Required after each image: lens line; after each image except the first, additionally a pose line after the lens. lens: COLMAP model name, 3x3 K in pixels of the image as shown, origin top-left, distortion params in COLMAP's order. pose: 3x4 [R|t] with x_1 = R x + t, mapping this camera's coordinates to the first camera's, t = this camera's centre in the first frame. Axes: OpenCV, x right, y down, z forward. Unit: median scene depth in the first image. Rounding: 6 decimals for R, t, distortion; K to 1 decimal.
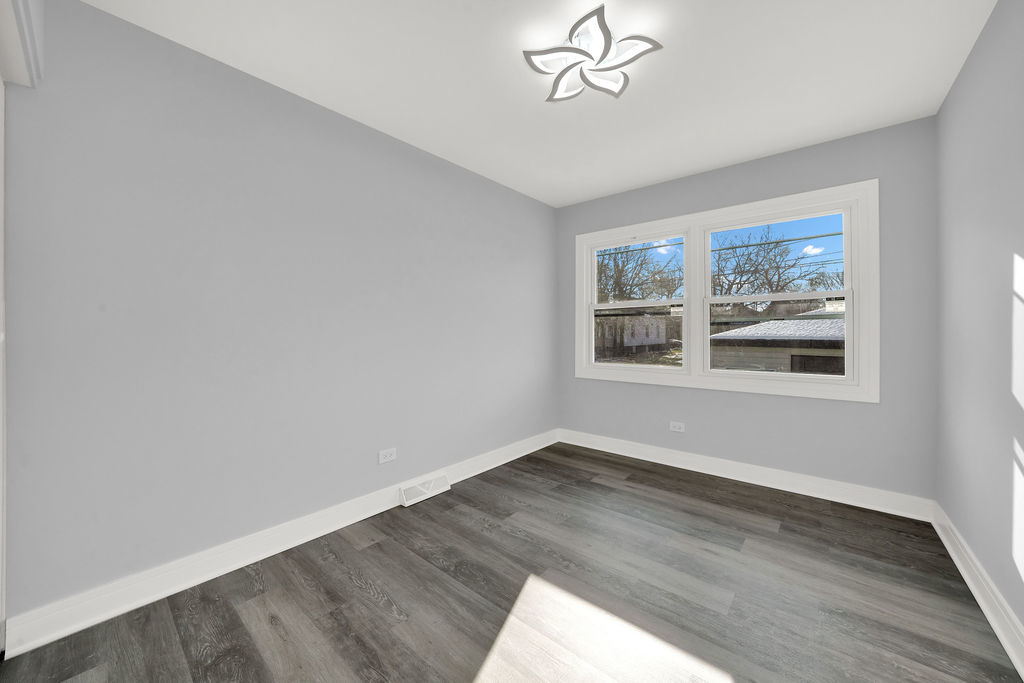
lens RADIAL K [[365.8, 0, 508.3], [0, 365.8, 335.9], [0, 0, 1]] dist [-0.017131, 0.000584]
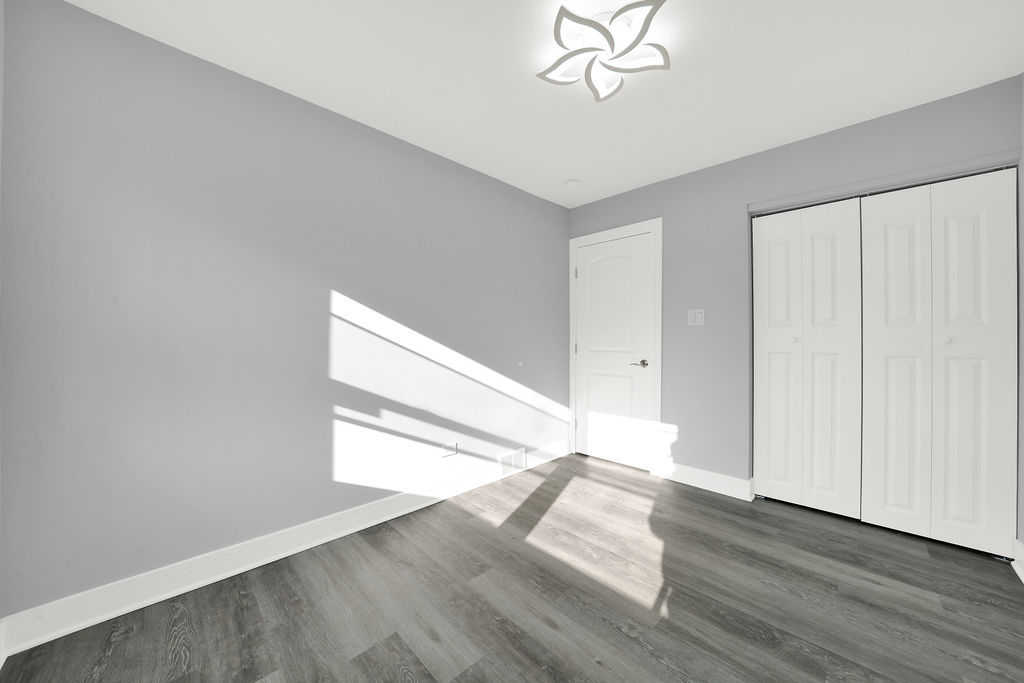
lens RADIAL K [[365.8, 0, 507.9], [0, 365.8, 336.8], [0, 0, 1]] dist [-0.017131, 0.000584]
pose [[-0.997238, -0.001403, 0.074264, 0.393283], [-0.001806, 0.999984, -0.005355, -0.008092], [-0.074255, -0.005474, -0.997224, 1.911026]]
